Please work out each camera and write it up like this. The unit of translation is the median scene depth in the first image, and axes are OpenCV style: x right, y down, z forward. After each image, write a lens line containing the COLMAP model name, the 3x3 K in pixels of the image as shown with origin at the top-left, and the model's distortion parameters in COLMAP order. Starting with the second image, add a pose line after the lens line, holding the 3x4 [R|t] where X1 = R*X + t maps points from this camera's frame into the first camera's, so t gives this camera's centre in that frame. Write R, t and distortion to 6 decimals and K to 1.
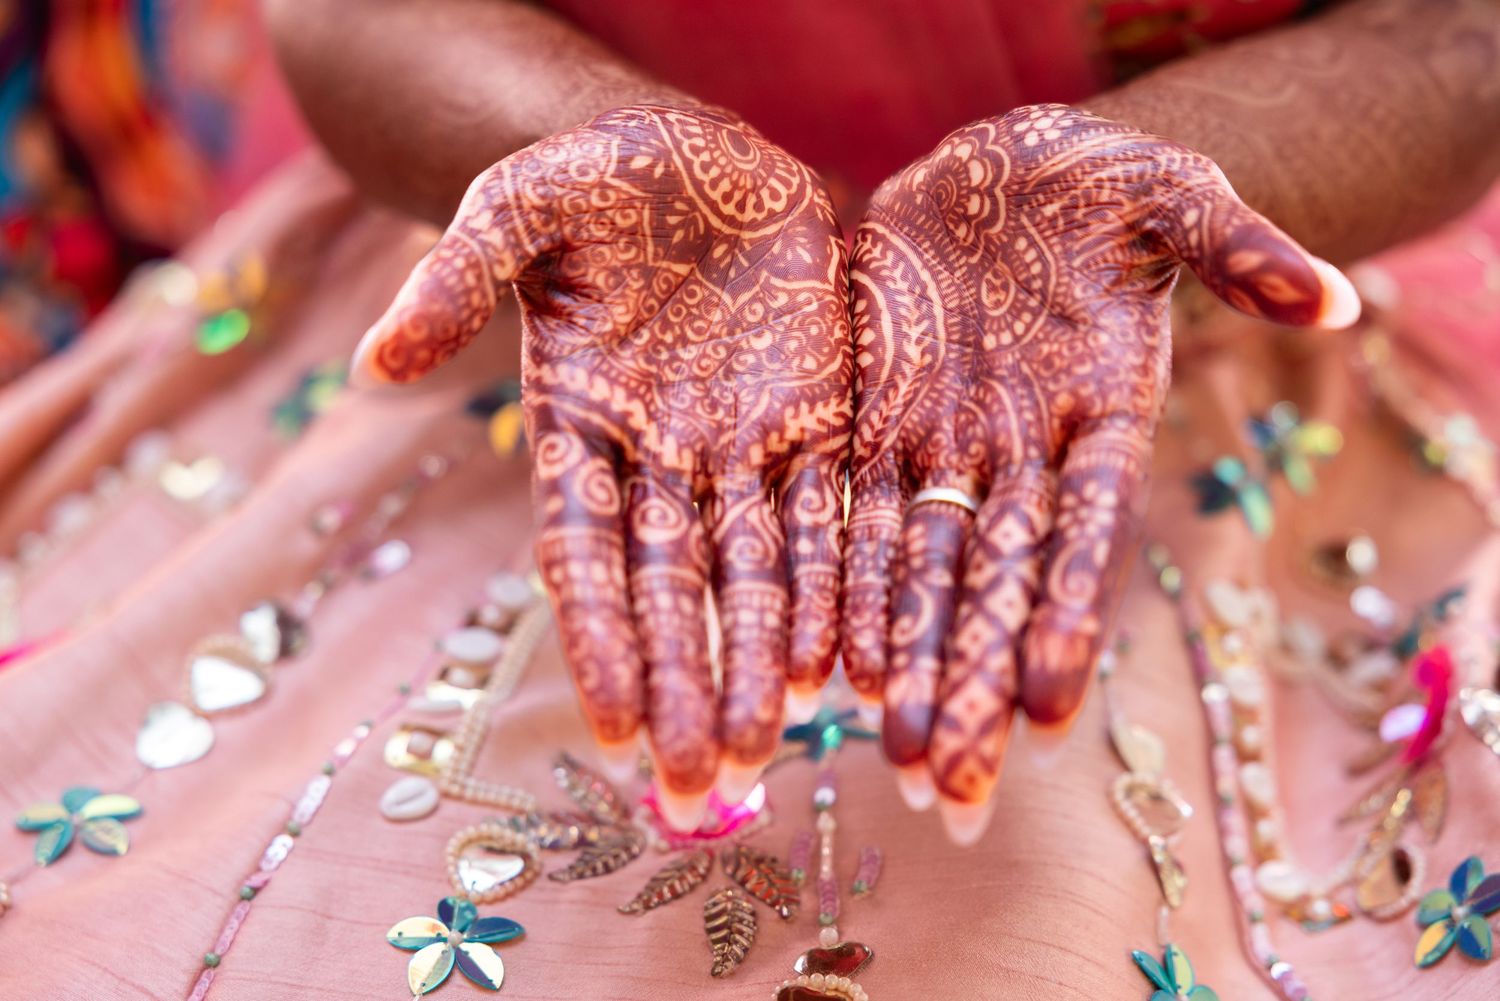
lens RADIAL K [[2550.3, 0, 754.1], [0, 2550.3, 520.1], [0, 0, 1]] dist [-0.026855, -0.054484]
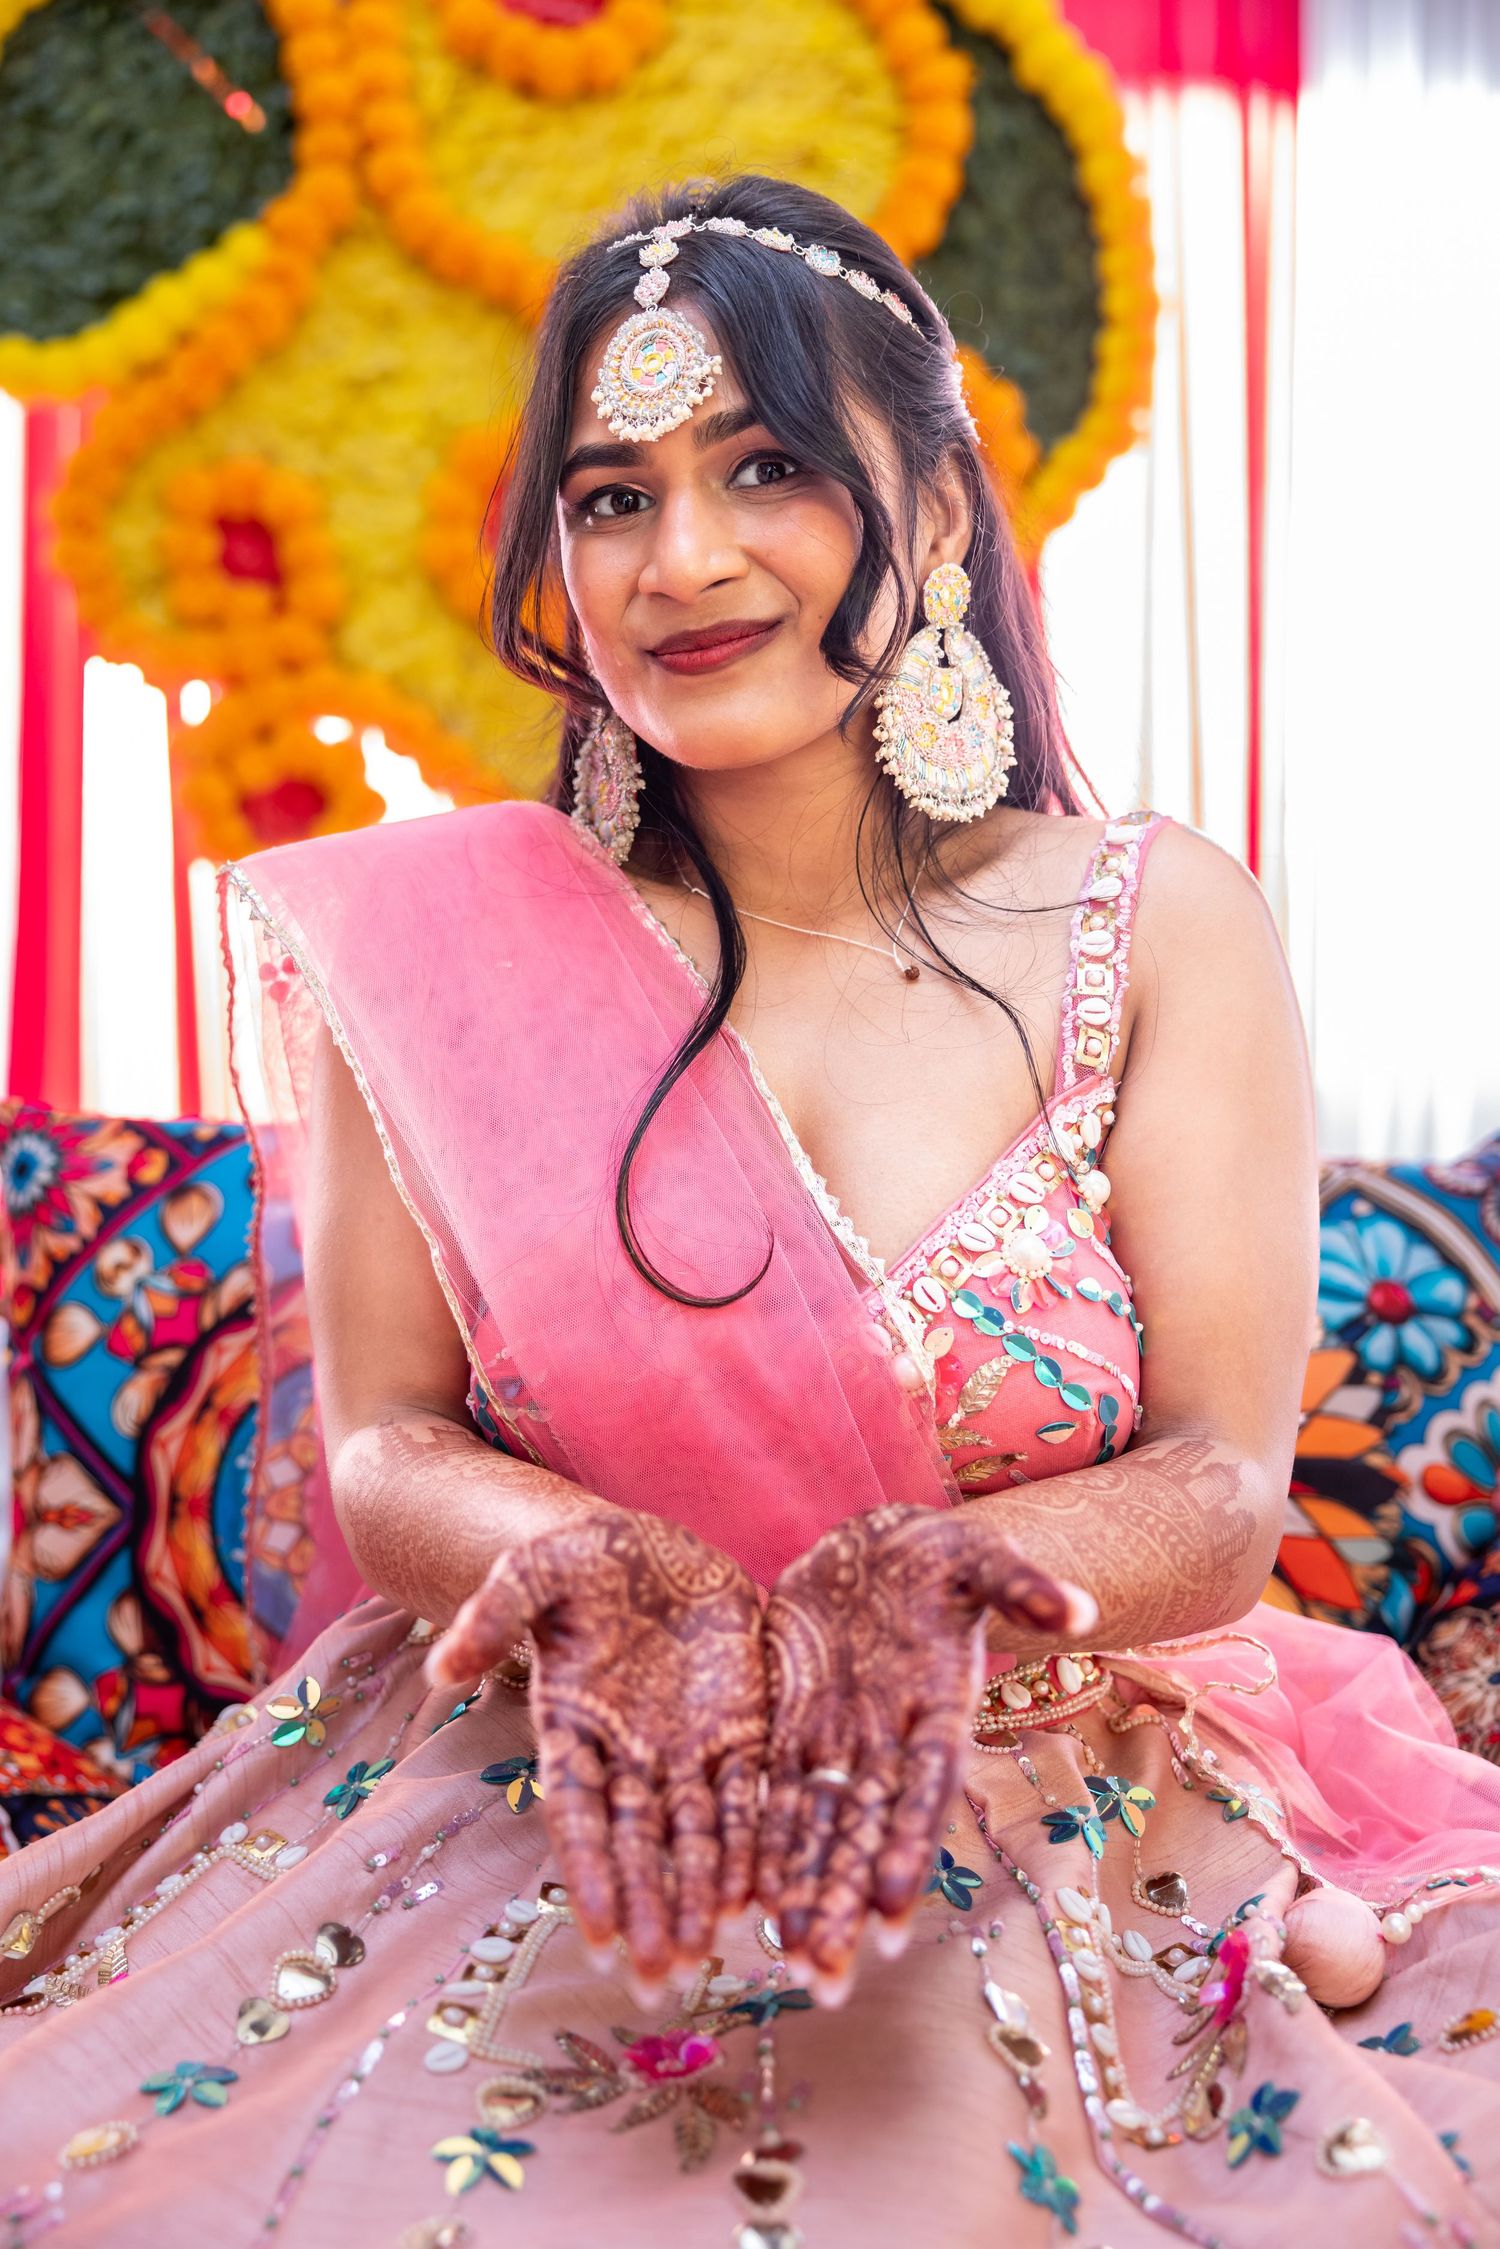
lens RADIAL K [[2693.6, 0, 750.0], [0, 2693.6, 1124.5], [0, 0, 1]] dist [0.020889, -1.258965]
pose [[0.999856, -0.013010, -0.010936, 0.044661], [0.008291, 0.935055, -0.354405, 0.159241], [0.014837, 0.354263, 0.935028, -0.465968]]
